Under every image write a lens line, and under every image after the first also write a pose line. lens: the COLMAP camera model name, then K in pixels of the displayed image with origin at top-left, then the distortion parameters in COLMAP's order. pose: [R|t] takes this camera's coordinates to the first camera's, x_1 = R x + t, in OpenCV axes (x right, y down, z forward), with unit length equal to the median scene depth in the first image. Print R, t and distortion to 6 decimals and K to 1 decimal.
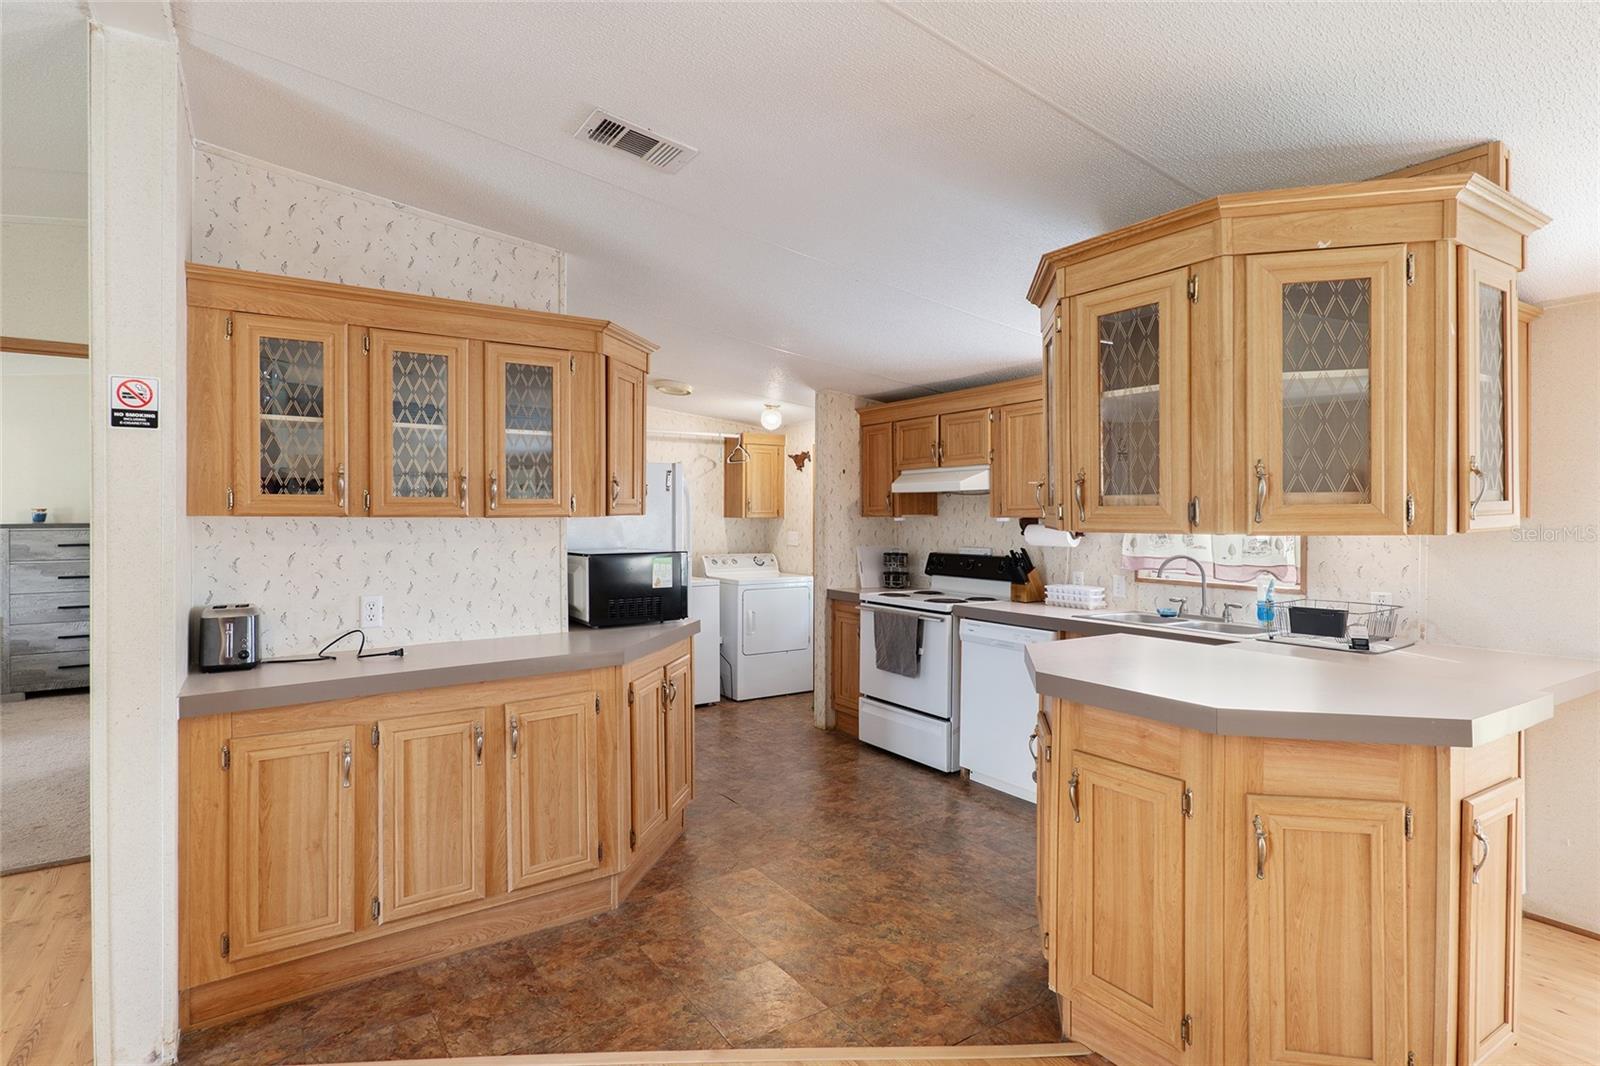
lens RADIAL K [[838.8, 0, 798.5], [0, 838.8, 524.9], [0, 0, 1]] dist [-0.000447, -0.000001]
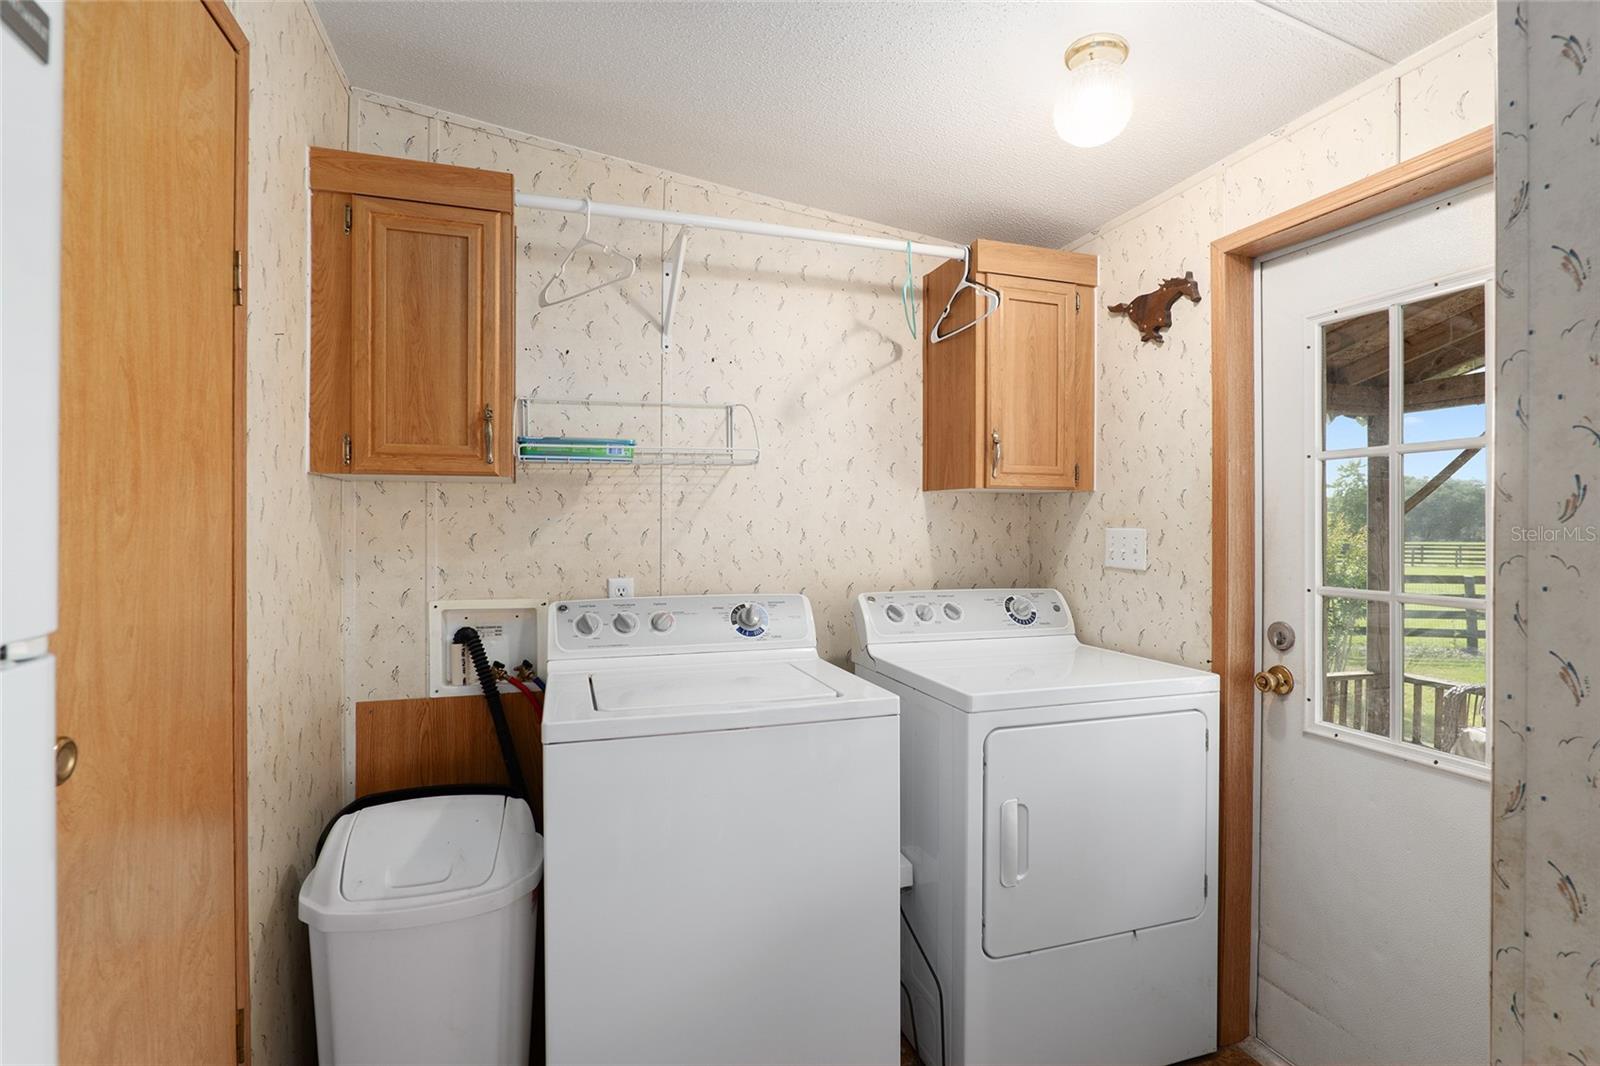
lens RADIAL K [[747.1, 0, 796.1], [0, 747.1, 533.6], [0, 0, 1]] dist [-0.001401, -0.000014]
pose [[0.963560, 0.000592, -0.267490, -0.054626], [-0.002421, 0.999976, -0.006508, 0.012720], [0.267480, 0.006918, 0.963539, 0.672254]]
